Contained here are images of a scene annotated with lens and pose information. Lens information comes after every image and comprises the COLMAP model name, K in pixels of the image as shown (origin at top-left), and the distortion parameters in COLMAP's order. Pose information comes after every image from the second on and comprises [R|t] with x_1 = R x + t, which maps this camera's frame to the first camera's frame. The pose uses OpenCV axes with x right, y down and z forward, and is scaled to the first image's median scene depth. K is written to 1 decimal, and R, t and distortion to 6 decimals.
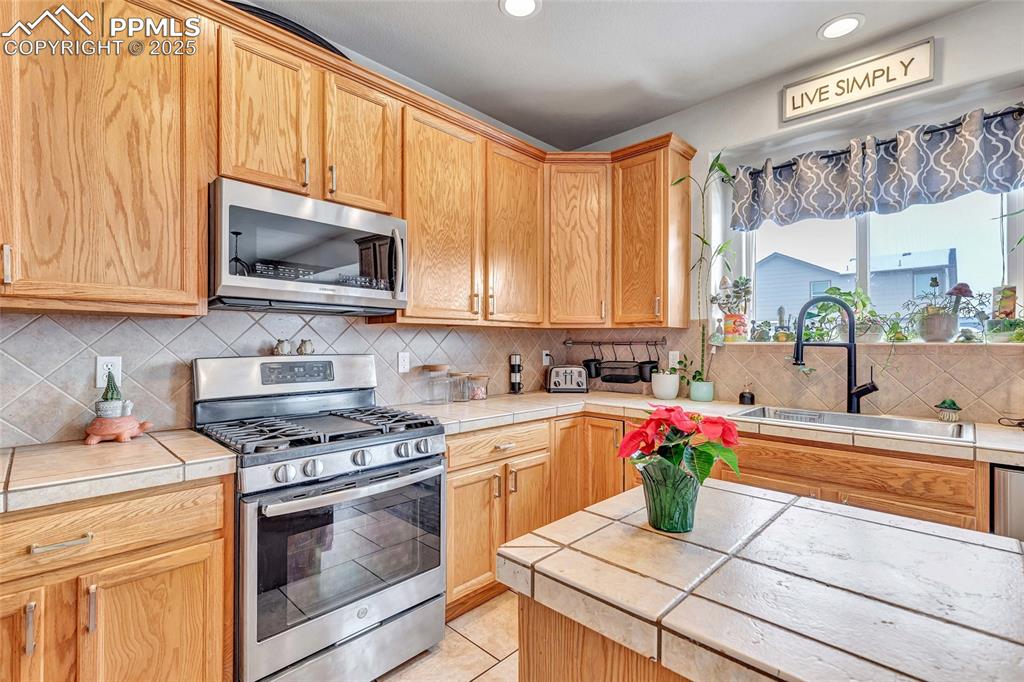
lens RADIAL K [[466.7, 0, 511.6], [0, 466.7, 340.5], [0, 0, 1]] dist [0.009774, -0.002163]
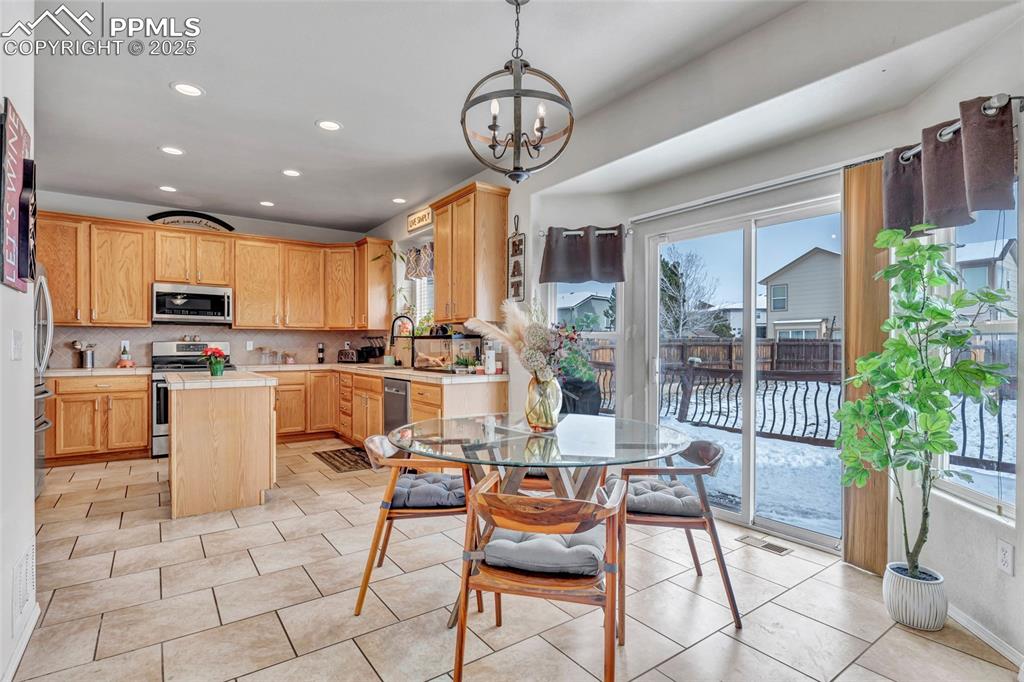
lens RADIAL K [[510.1, 0, 514.4], [0, 510.1, 344.6], [0, 0, 1]] dist [0.000795, 0.000195]
pose [[0.982685, -0.000981, -0.185284, 1.684502], [0.002025, 0.999983, 0.005444, 0.034412], [0.185276, -0.005725, 0.982670, -1.344427]]
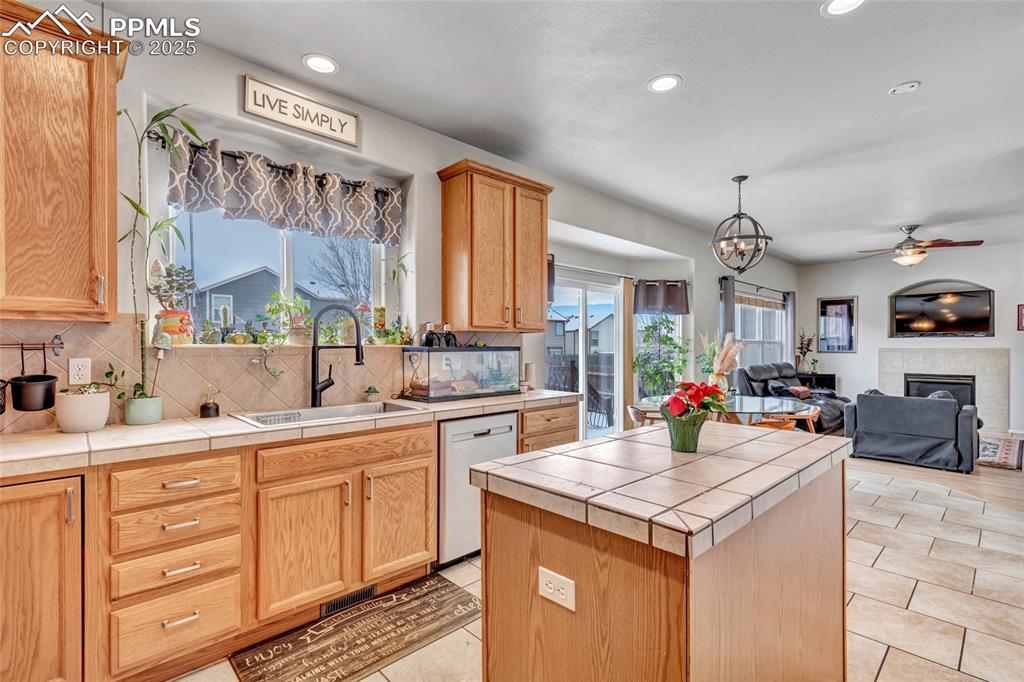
lens RADIAL K [[466.7, 0, 519.8], [0, 466.7, 345.9], [0, 0, 1]] dist [0.009774, -0.002163]
pose [[0.035008, -0.003108, 0.999382, -0.391838], [-0.001020, 0.999995, 0.003146, 0.002908], [-0.999387, -0.001129, 0.035004, 0.470992]]
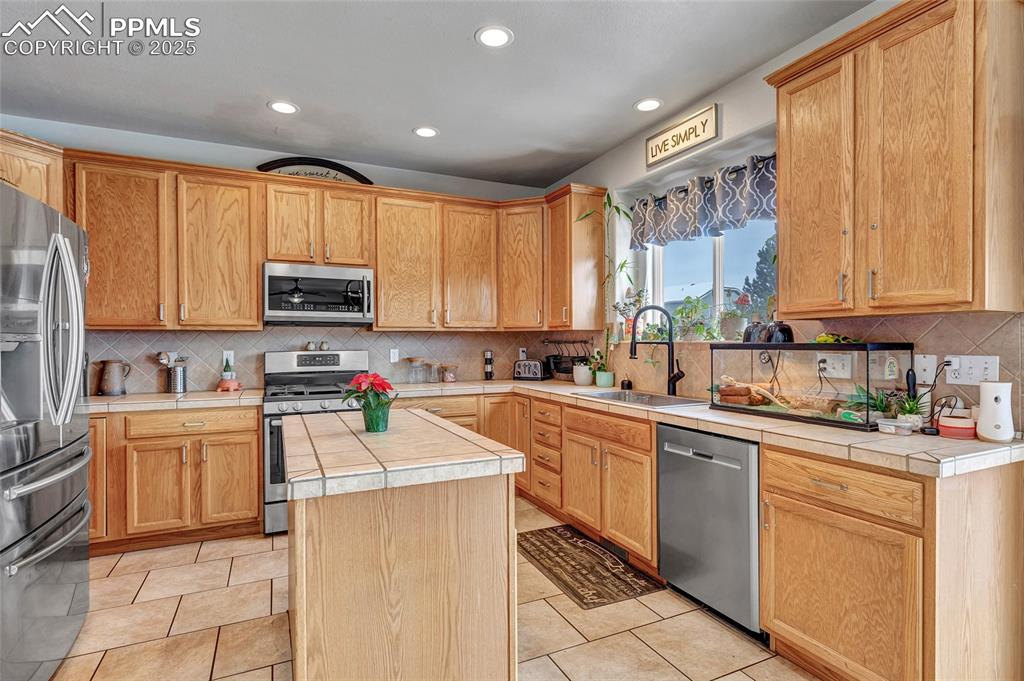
lens RADIAL K [[510.1, 0, 511.3], [0, 510.1, 343.8], [0, 0, 1]] dist [0.000795, 0.000195]
pose [[0.933547, -0.004869, -0.358421, 0.829714], [0.008977, 0.999912, 0.009799, -0.005812], [0.358342, -0.012365, 0.933509, -0.484378]]
